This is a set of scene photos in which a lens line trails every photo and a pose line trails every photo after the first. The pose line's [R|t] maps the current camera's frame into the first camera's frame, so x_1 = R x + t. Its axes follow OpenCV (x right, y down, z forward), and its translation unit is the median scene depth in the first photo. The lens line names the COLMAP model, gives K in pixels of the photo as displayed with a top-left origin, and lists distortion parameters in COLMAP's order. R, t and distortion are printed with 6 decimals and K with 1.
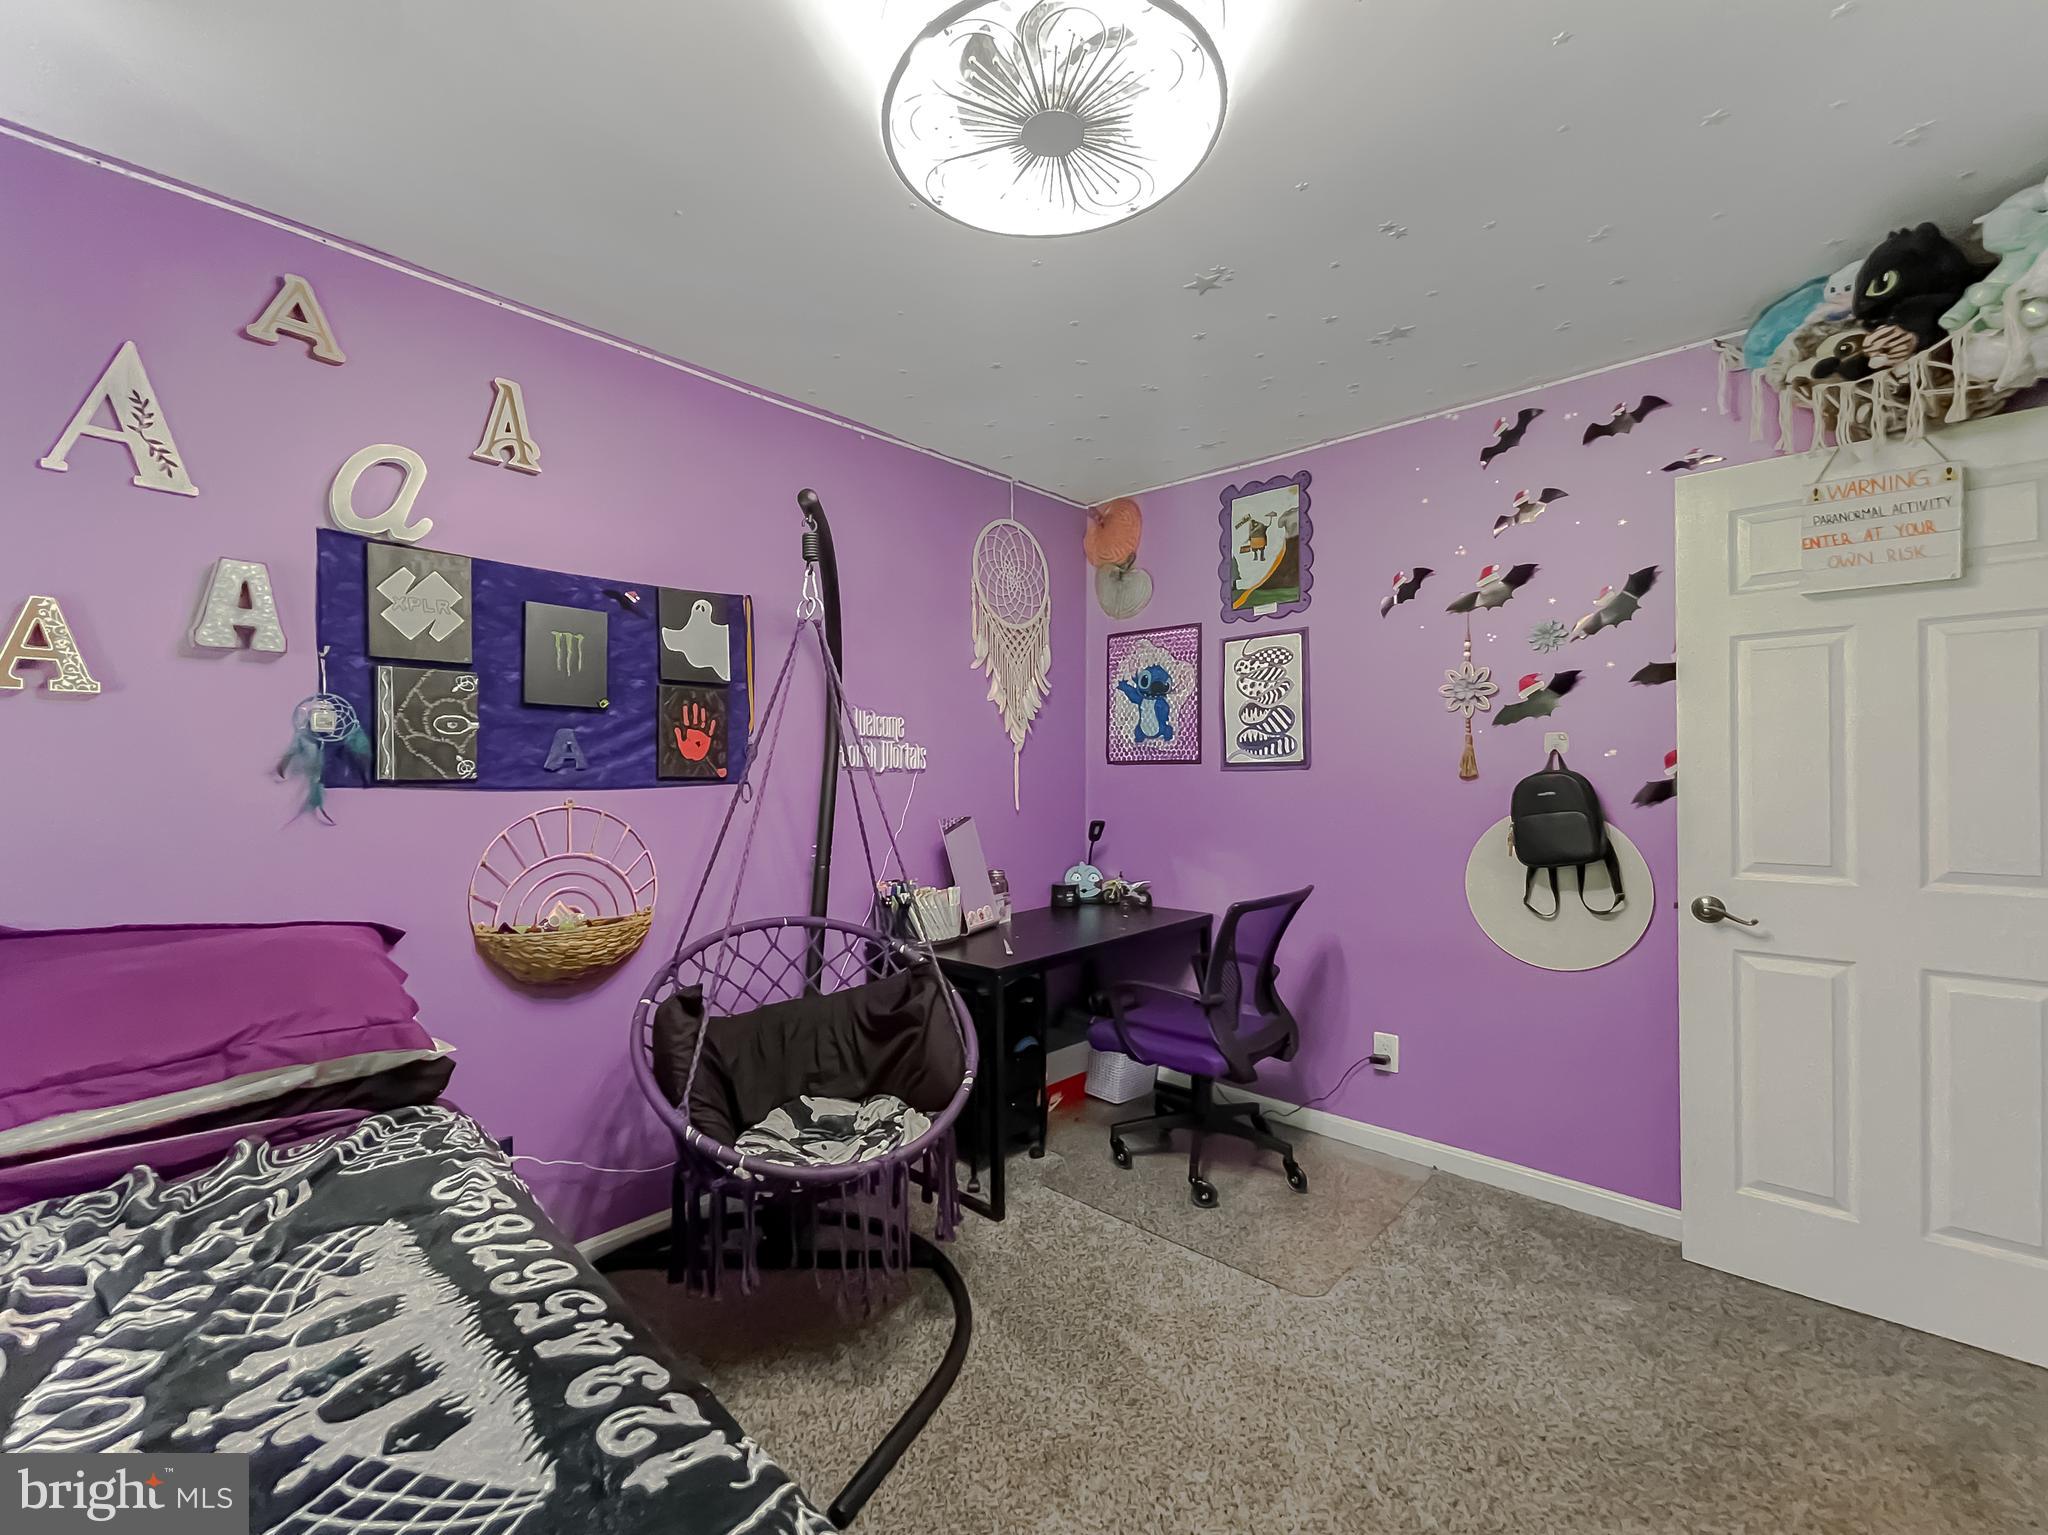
lens RADIAL K [[843.9, 0, 1024.0], [0, 843.9, 767.5], [0, 0, 1]] dist [-0.012404, -0.000161]
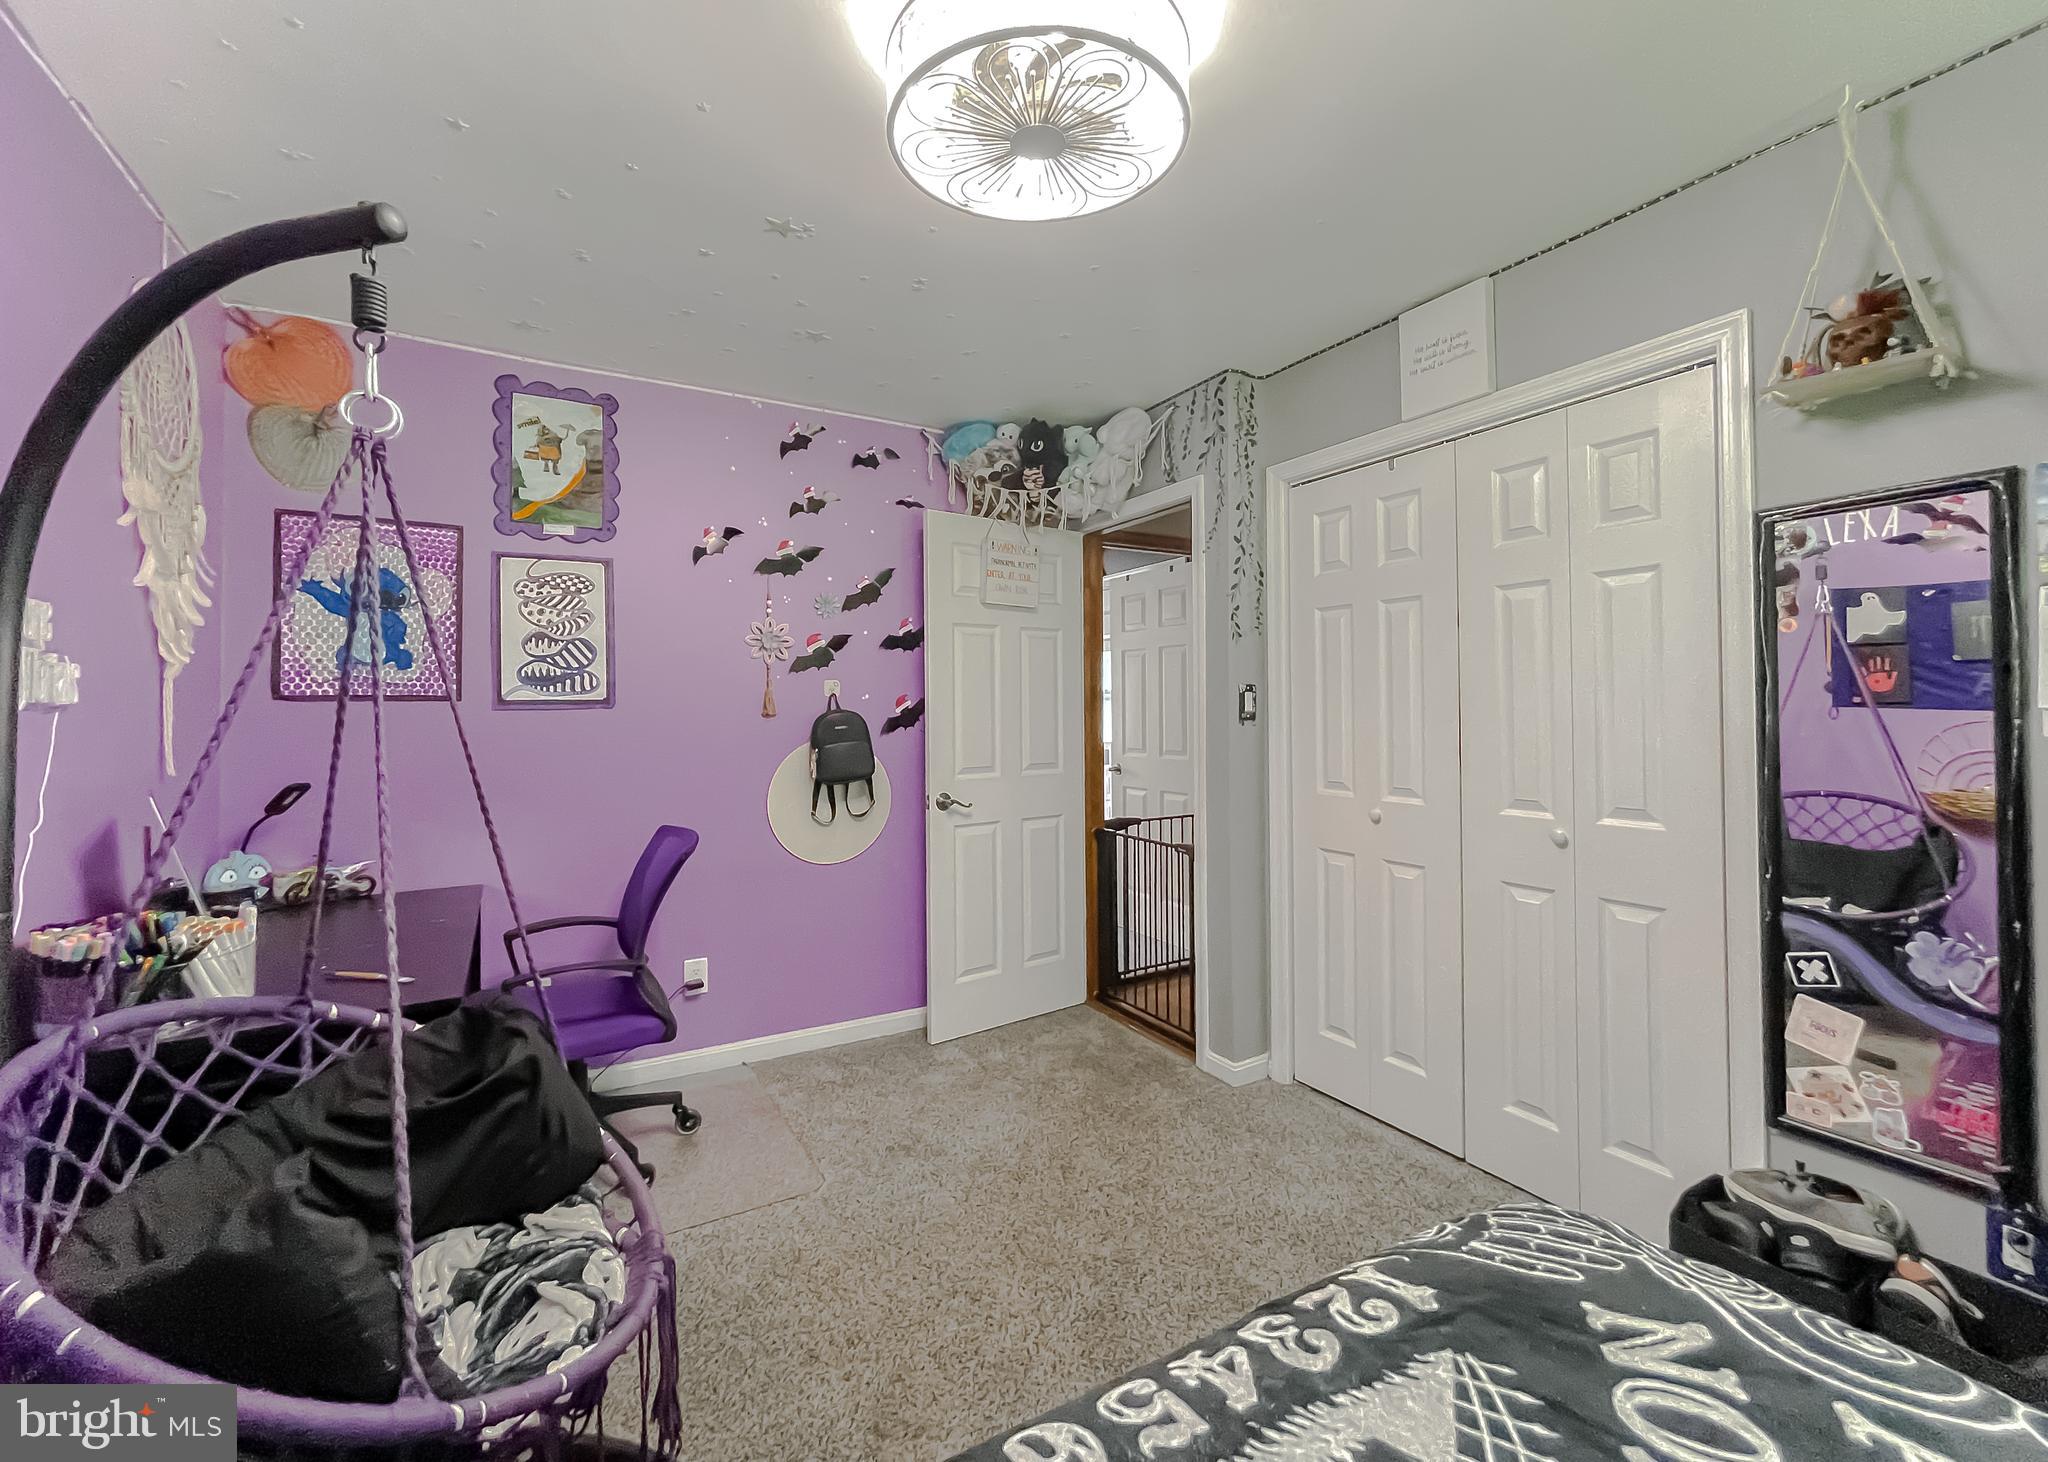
lens RADIAL K [[831.5, 0, 1018.0], [0, 831.5, 685.9], [0, 0, 1]] dist [-0.002687, 0.000015]
pose [[0.308846, 0.028350, 0.950690, -0.523985], [-0.004307, 0.999587, -0.028409, 0.002115], [-0.951102, 0.004680, 0.308840, 0.344469]]
